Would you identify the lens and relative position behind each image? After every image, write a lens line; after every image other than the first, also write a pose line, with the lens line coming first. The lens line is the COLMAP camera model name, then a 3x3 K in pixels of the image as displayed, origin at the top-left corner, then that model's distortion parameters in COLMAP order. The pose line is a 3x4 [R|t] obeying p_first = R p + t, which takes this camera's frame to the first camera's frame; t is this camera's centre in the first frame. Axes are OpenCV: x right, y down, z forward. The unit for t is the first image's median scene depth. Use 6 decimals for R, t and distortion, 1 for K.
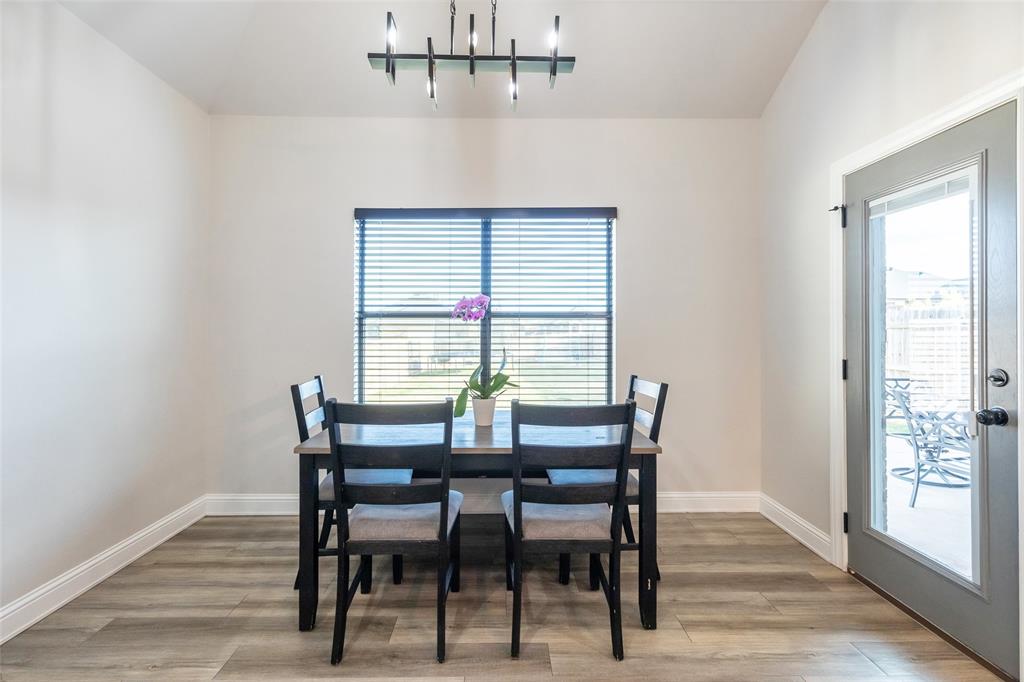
lens RADIAL K [[483.8, 0, 490.9], [0, 483.8, 325.5], [0, 0, 1]] dist [-0.021087, 0.000025]
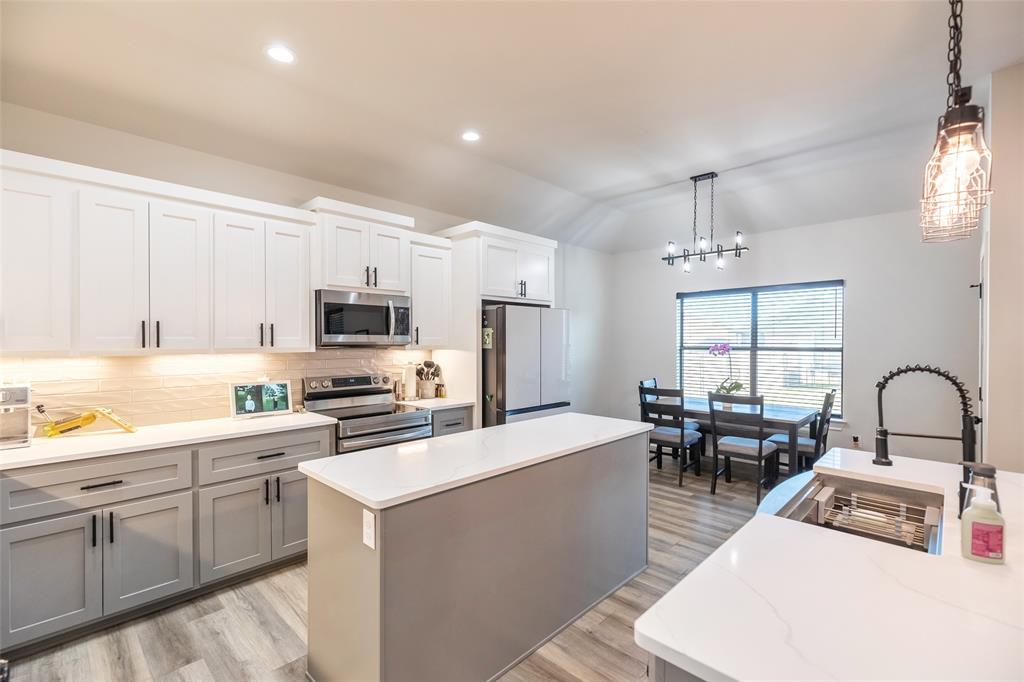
lens RADIAL K [[455.2, 0, 497.8], [0, 455.2, 343.9], [0, 0, 1]] dist [0.006344, -0.000802]
pose [[0.713833, 0.002997, -0.700310, 0.474146], [0.019854, 0.999502, 0.024515, -0.096439], [0.700035, -0.031404, 0.713418, -0.792087]]
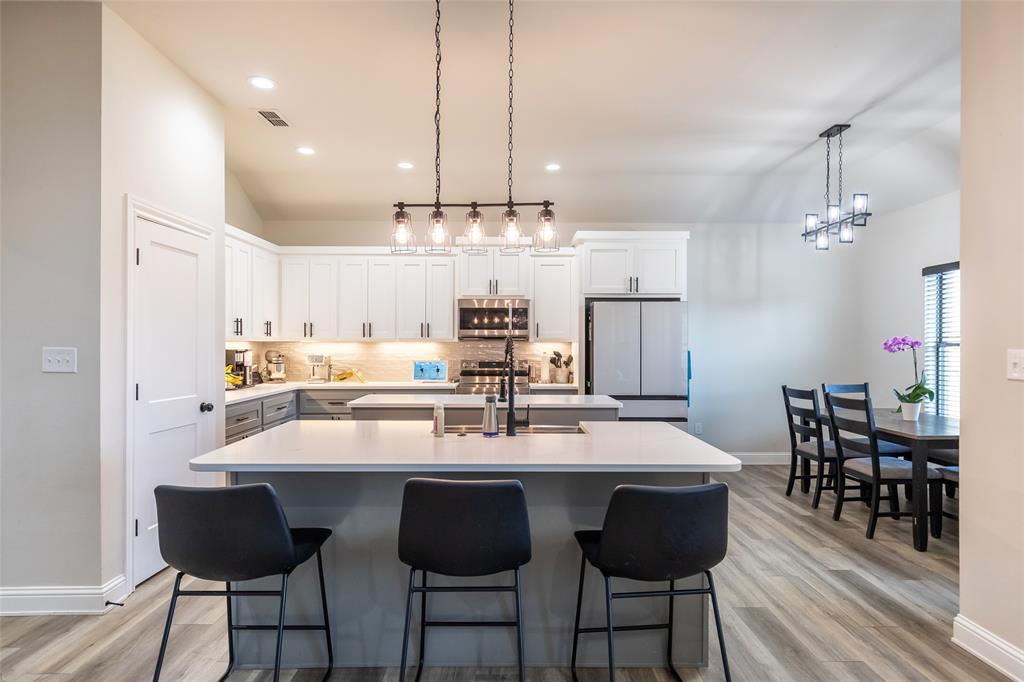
lens RADIAL K [[551.0, 0, 522.2], [0, 551.0, 346.2], [0, 0, 1]] dist [0.002562, 0.001071]
pose [[0.019864, 0.000492, -0.999803, 1.255349], [0.023365, 0.999727, 0.000956, -0.045181], [0.999530, -0.023379, 0.019847, -0.200442]]
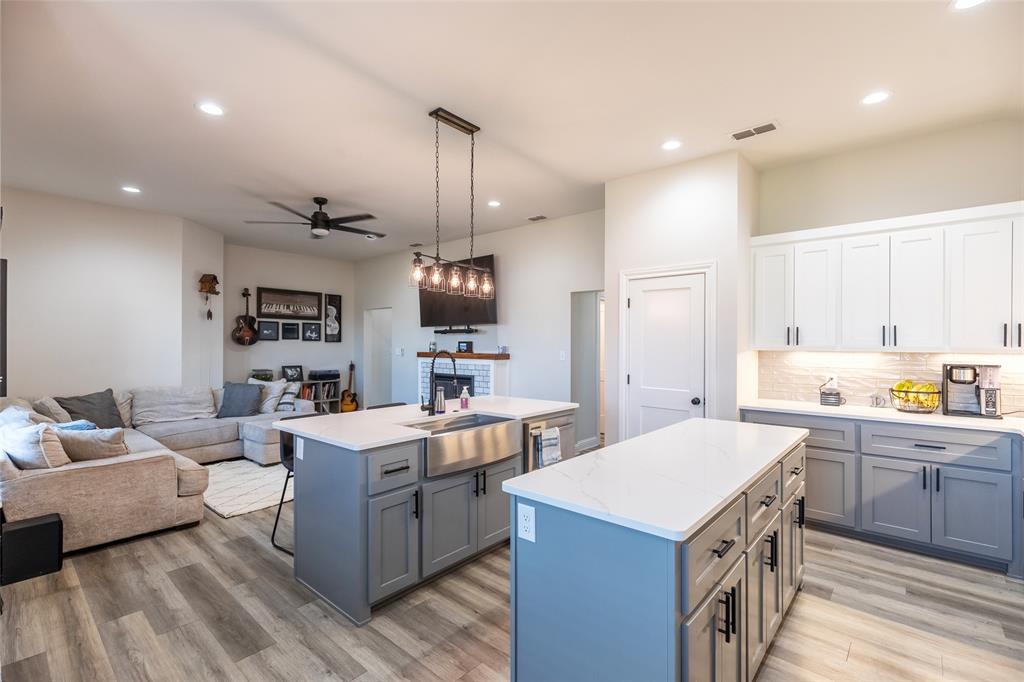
lens RADIAL K [[455.2, 0, 502.9], [0, 455.2, 341.3], [0, 0, 1]] dist [0.006344, -0.000802]
pose [[-0.744439, -0.003611, 0.667681, -0.263593], [-0.022464, 0.999555, -0.019641, -0.060263], [-0.667312, -0.029620, -0.744189, 0.412767]]
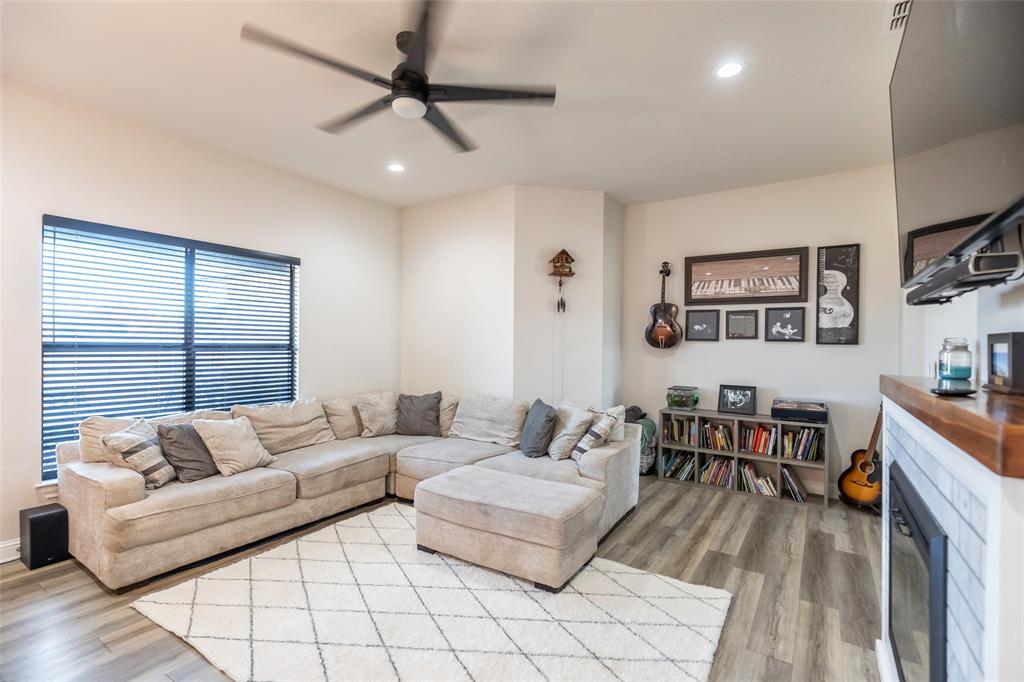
lens RADIAL K [[455.2, 0, 518.2], [0, 455.2, 340.2], [0, 0, 1]] dist [0.006344, -0.000802]
pose [[0.548768, 0.007822, 0.835938, 0.708874], [-0.029971, 0.999497, 0.010322, -0.084455], [-0.835437, -0.030718, 0.548727, -0.877819]]
